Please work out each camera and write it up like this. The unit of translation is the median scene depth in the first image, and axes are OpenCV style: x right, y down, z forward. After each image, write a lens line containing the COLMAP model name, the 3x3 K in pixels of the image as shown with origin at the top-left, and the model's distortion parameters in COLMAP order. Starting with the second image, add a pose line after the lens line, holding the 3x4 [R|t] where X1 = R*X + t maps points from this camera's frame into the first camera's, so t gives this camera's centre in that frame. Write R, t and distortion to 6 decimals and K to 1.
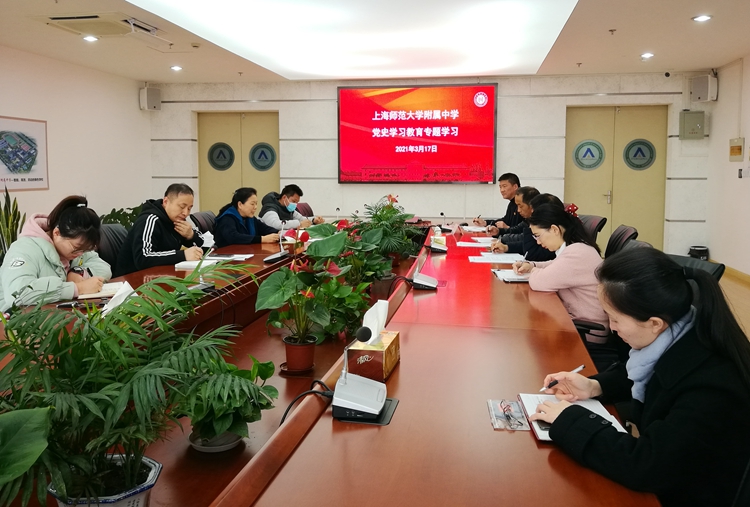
lens RADIAL K [[704.7, 0, 370.1], [0, 704.7, 251.6], [0, 0, 1]] dist [0.008441, 0.000000]
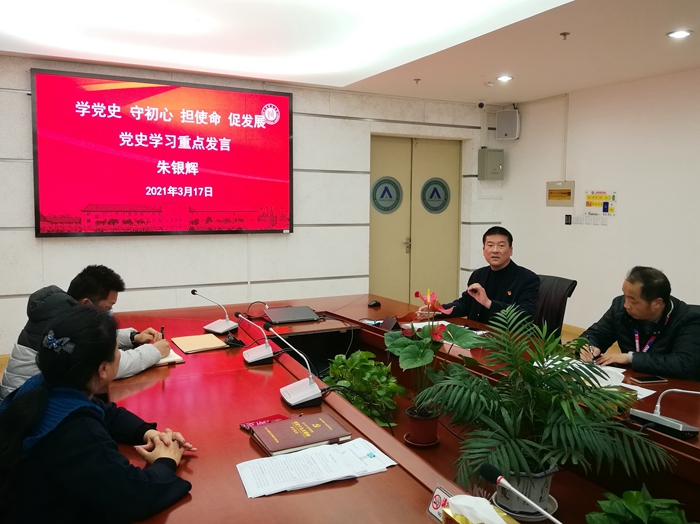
lens RADIAL K [[626.8, 0, 352.2], [0, 626.8, 263.4], [0, 0, 1]] dist [0.016222, -0.025966]
pose [[0.760478, -0.057081, 0.646850, -0.198811], [0.065142, 0.997810, 0.011465, -0.069873], [-0.646088, 0.033418, 0.762531, 0.480663]]
